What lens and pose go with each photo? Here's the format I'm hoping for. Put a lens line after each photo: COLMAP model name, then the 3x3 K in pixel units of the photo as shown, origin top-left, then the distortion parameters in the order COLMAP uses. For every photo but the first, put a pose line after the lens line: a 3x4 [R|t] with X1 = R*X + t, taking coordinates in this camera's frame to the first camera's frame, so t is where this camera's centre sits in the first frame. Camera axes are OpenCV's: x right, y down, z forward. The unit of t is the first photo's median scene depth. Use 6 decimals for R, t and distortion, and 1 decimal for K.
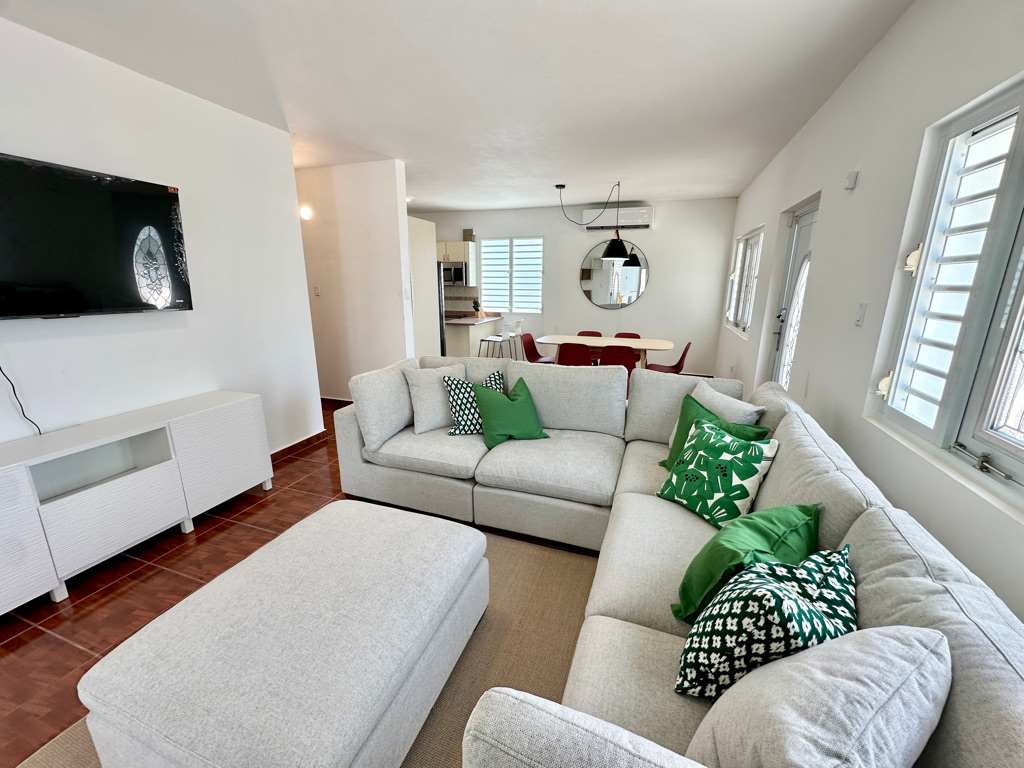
lens RADIAL K [[407.6, 0, 512.6], [0, 407.6, 385.6], [0, 0, 1]] dist [-0.003813, 0.000011]
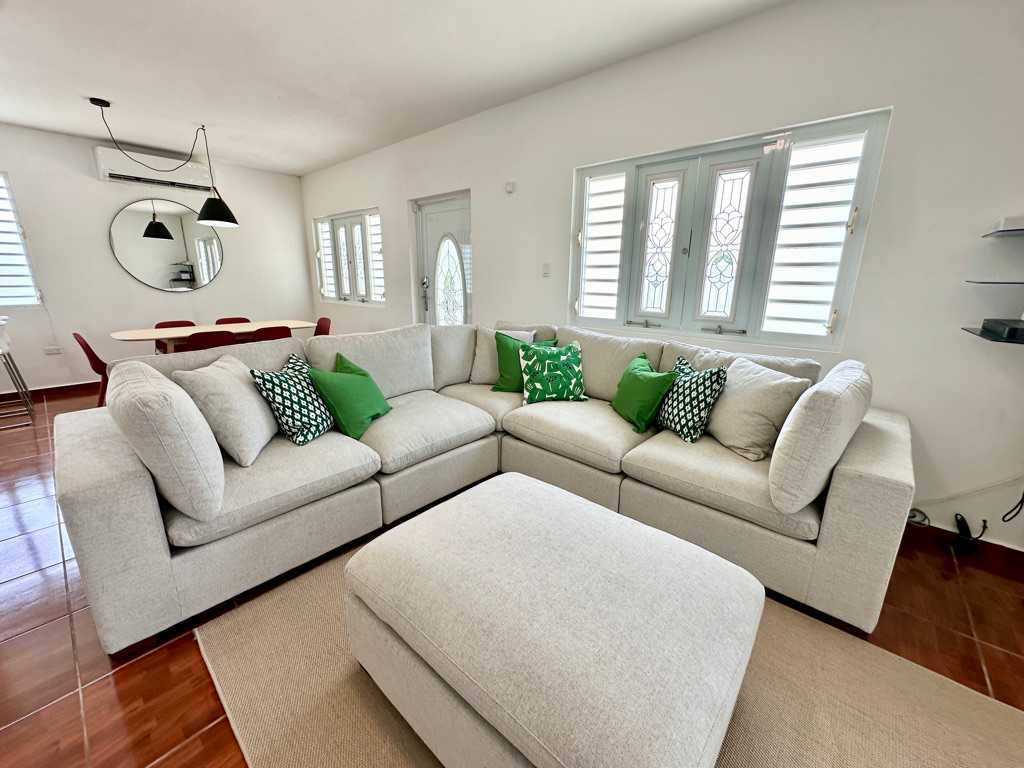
lens RADIAL K [[407.6, 0, 512.6], [0, 407.6, 385.6], [0, 0, 1]] dist [-0.003813, 0.000011]
pose [[0.369596, -0.238894, 0.897958, -0.637611], [0.220932, 0.961265, 0.164801, -0.015267], [-0.902545, 0.137478, 0.408059, 0.364783]]
